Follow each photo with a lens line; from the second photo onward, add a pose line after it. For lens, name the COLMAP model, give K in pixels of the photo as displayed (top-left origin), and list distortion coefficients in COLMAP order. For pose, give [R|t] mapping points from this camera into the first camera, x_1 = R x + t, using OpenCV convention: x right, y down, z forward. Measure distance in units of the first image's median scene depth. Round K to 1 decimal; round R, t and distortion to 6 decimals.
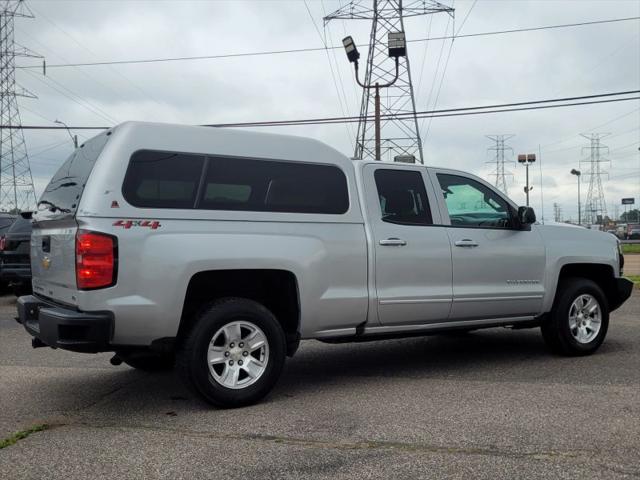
lens RADIAL K [[714.3, 0, 324.6], [0, 714.3, 239.1], [0, 0, 1]] dist [0.046135, 0.000000]
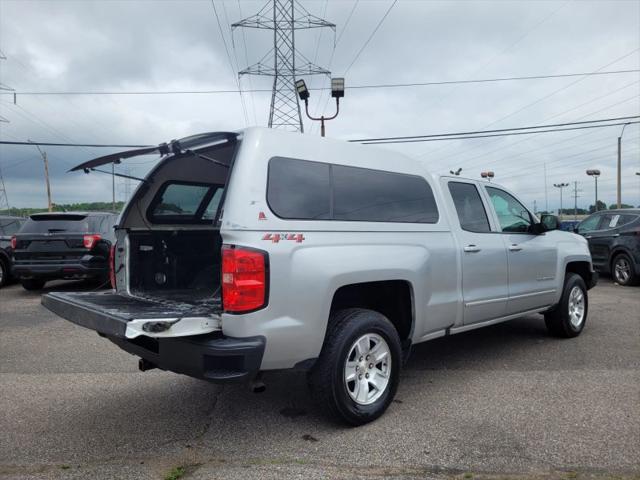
lens RADIAL K [[493.7, 0, 323.9], [0, 493.7, 229.0], [0, 0, 1]] dist [0.038627, -0.026362]
pose [[0.980646, -0.002802, 0.195767, -0.308641], [0.003615, 0.999986, -0.003795, -0.026847], [-0.195754, 0.004429, 0.980643, 0.343440]]
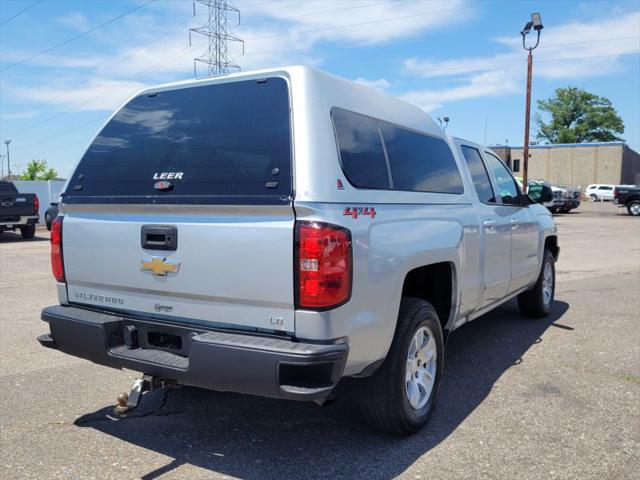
lens RADIAL K [[584.1, 0, 317.8], [0, 584.1, 241.0], [0, 0, 1]] dist [0.064467, 0.000000]
pose [[0.894941, -0.029497, 0.445208, -0.518555], [-0.001940, 0.997546, 0.069991, -0.030185], [-0.446180, -0.063502, 0.892688, 0.453452]]
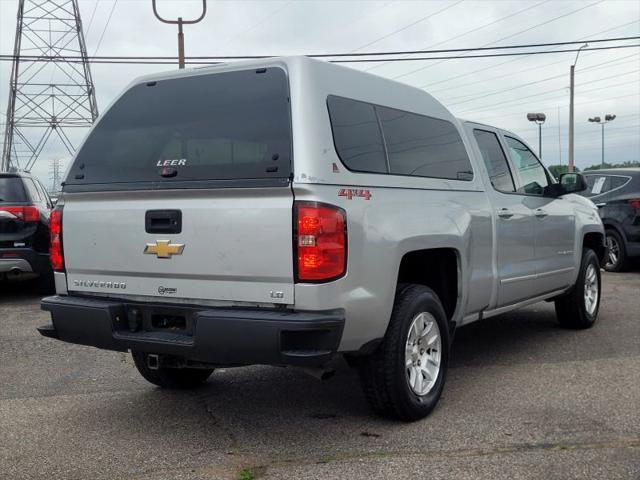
lens RADIAL K [[833.3, 0, 319.2], [0, 833.3, 242.4], [0, 0, 1]] dist [0.042877, 0.000000]
pose [[0.898380, -0.027759, 0.438341, -0.632710], [0.009952, 0.999031, 0.042869, -0.006824], [-0.439106, -0.034151, 0.897786, 0.201003]]
